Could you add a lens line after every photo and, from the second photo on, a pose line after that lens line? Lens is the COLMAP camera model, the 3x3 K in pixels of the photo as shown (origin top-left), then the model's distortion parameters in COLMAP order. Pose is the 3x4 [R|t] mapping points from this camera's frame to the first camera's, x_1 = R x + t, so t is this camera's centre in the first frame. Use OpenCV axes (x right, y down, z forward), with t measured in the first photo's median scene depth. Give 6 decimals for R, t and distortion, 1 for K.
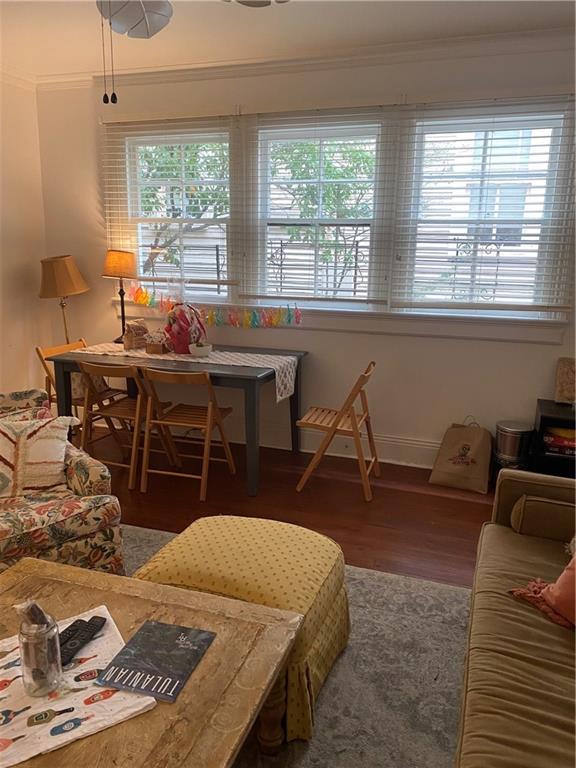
lens RADIAL K [[589.9, 0, 288.9], [0, 589.9, 386.1], [0, 0, 1]] dist [0.003697, 0.002403]
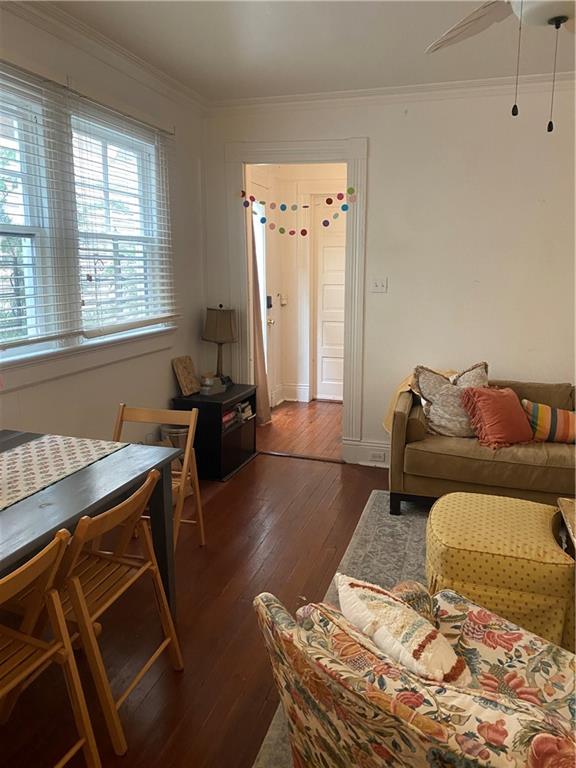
lens RADIAL K [[589.9, 0, 288.6], [0, 589.9, 381.5], [0, 0, 1]] dist [0.003697, 0.002403]
pose [[-0.051675, -0.214515, 0.975353, -0.670828], [0.231299, 0.947531, 0.220651, -0.199363], [-0.971509, 0.237000, 0.000654, 0.764119]]
